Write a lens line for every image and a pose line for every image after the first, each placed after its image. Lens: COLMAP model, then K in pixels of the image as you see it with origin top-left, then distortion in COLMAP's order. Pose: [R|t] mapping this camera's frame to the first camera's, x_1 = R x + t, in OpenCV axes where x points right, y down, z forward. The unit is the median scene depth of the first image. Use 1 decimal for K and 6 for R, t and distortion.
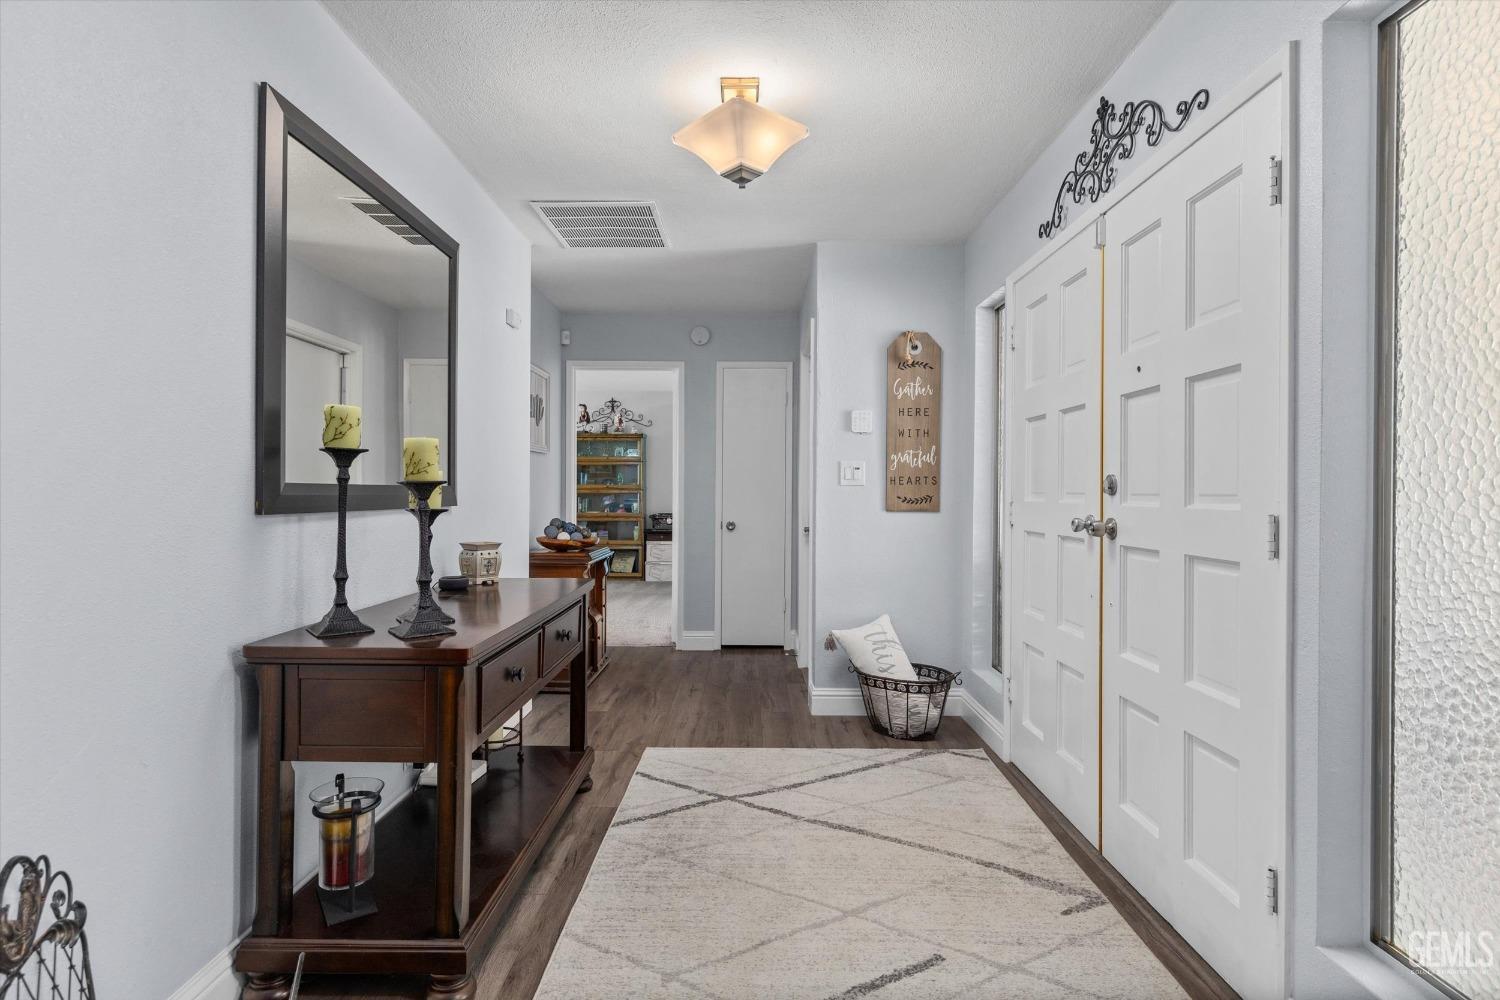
lens RADIAL K [[592.7, 0, 747.9], [0, 592.7, 491.7], [0, 0, 1]] dist [0.003484, -0.000193]
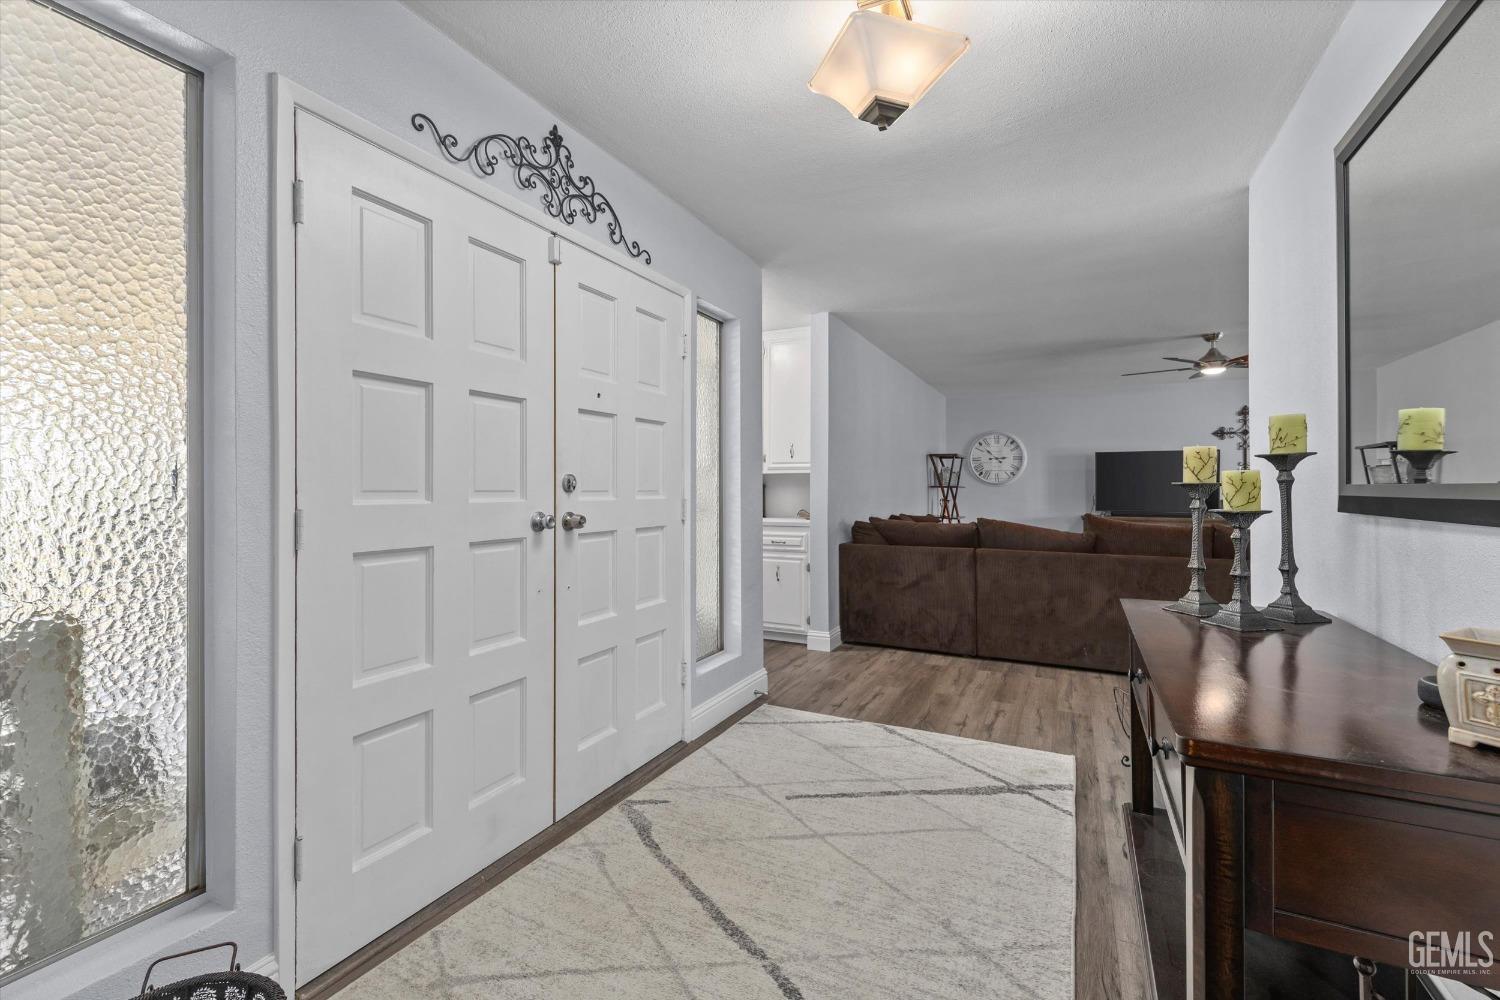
lens RADIAL K [[663.8, 0, 739.4], [0, 663.8, 493.1], [0, 0, 1]] dist [0.003213, 0.000401]
pose [[-0.881894, -0.006327, 0.471405, -0.333378], [-0.004195, 0.999976, 0.005573, -0.002248], [-0.471429, 0.002937, -0.881899, 2.349347]]
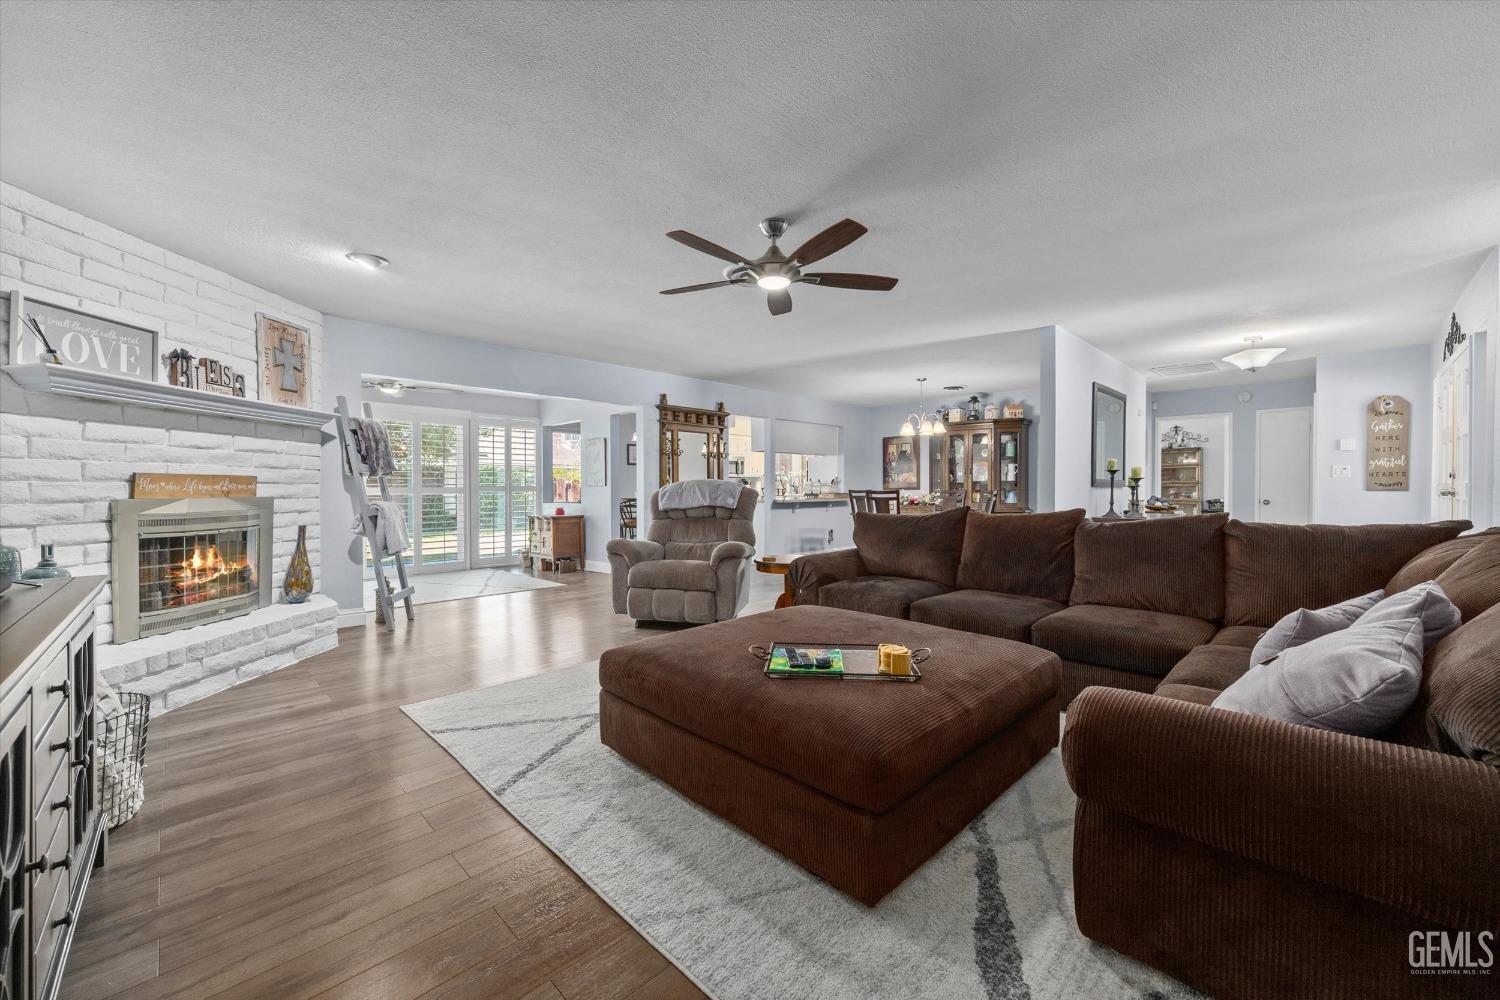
lens RADIAL K [[569.2, 0, 757.2], [0, 569.2, 496.5], [0, 0, 1]] dist [0.008487, -0.000216]
pose [[0.682648, 0.004320, -0.730735, 0.123137], [0.001038, 0.999976, 0.006882, 0.018653], [0.730747, -0.005457, 0.682627, -0.859157]]
